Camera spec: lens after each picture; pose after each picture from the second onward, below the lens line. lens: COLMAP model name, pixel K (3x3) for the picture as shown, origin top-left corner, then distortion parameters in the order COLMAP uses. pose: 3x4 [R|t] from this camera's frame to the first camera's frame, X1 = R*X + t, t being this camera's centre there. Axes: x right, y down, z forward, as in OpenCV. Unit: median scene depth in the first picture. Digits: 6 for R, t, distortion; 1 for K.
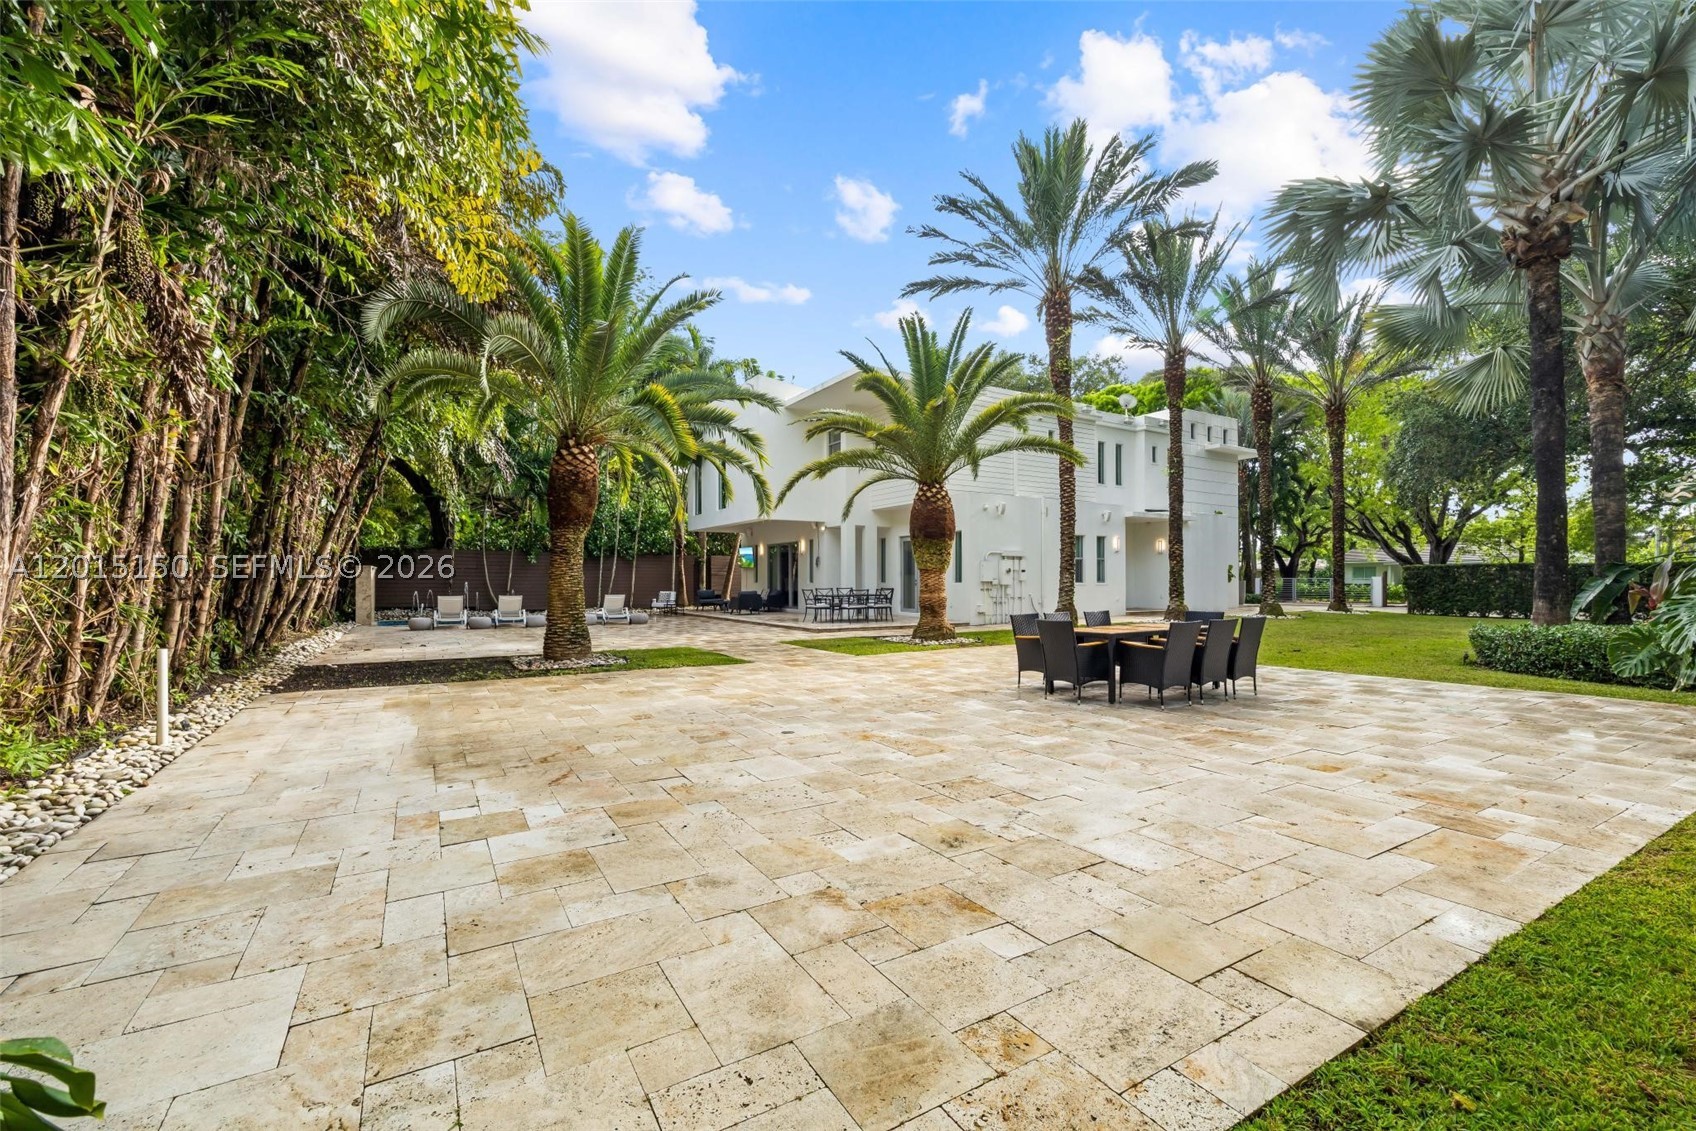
lens RADIAL K [[718.3, 0, 848.0], [0, 718.3, 579.9], [0, 0, 1]] dist [0.001636, 0.000653]
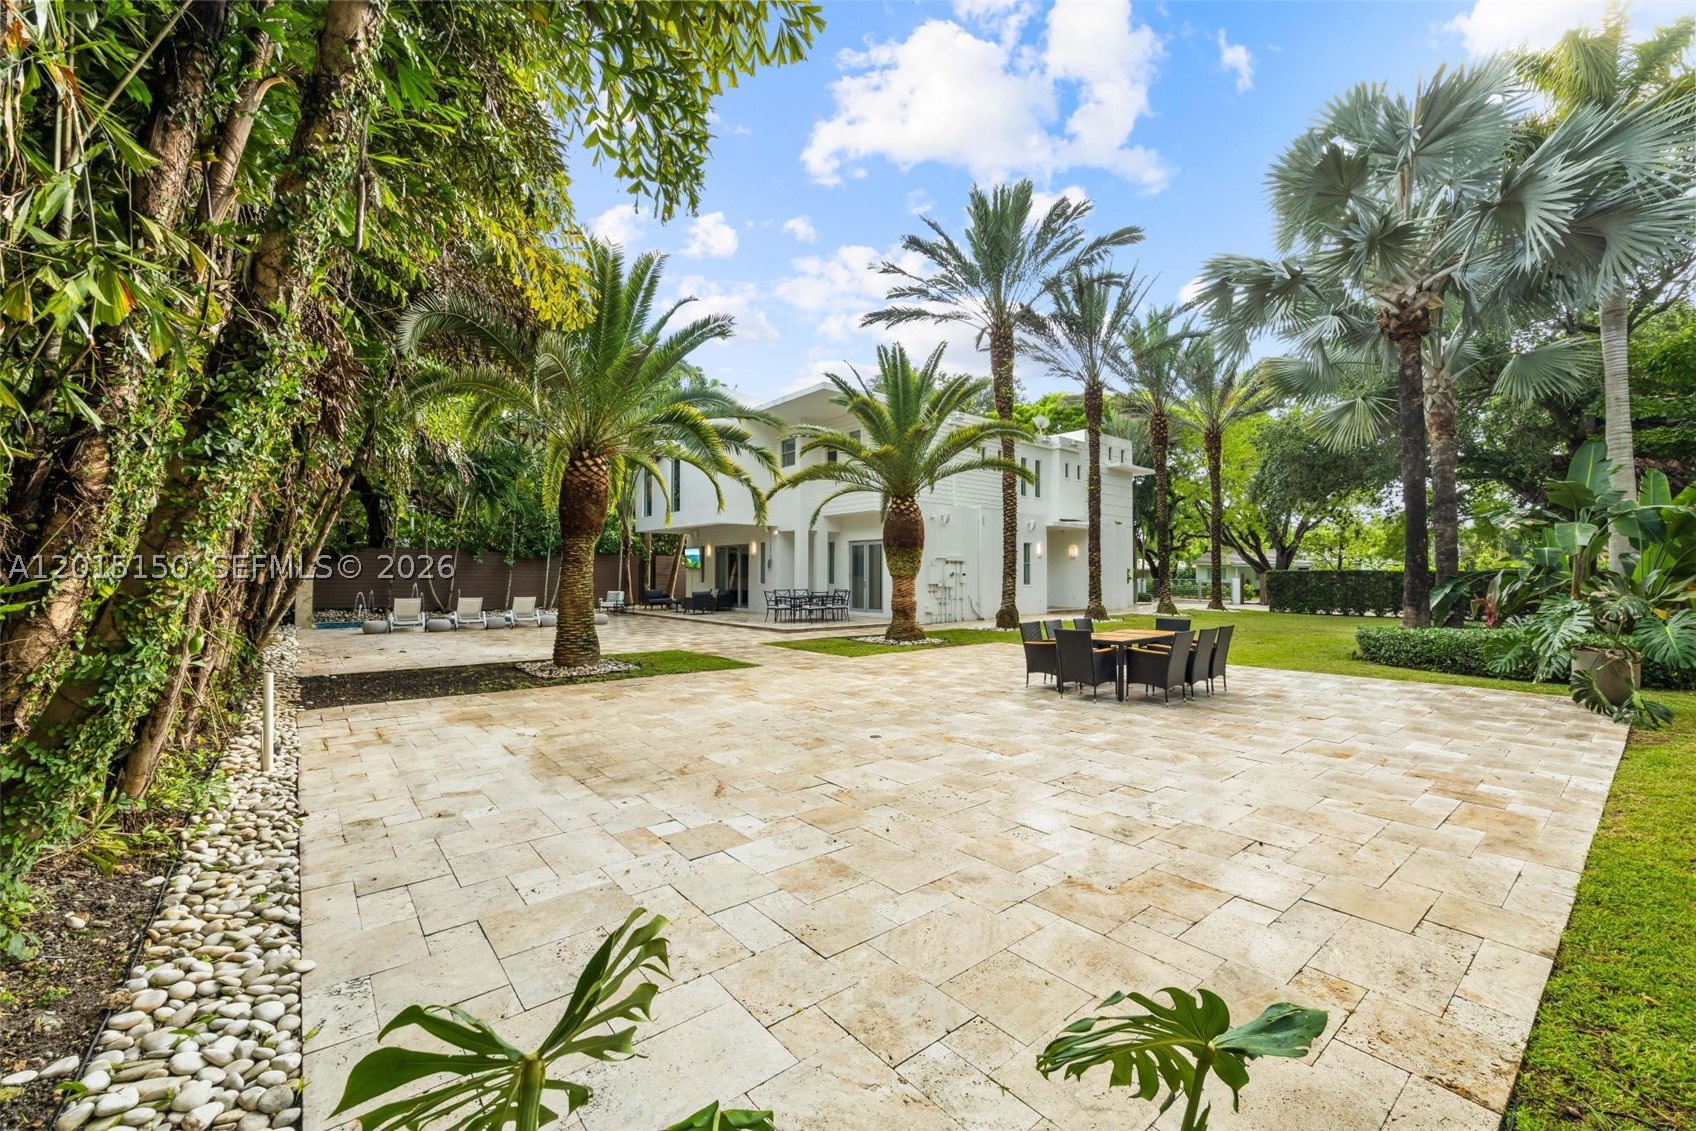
lens RADIAL K [[682.8, 0, 850.1], [0, 682.8, 564.1], [0, 0, 1]] dist [0.000796, 0.000439]
pose [[0.988696, 0.007078, 0.149768, -0.162701], [-0.004900, 0.999877, -0.014904, -0.022314], [-0.149855, 0.014001, 0.988609, -0.024095]]
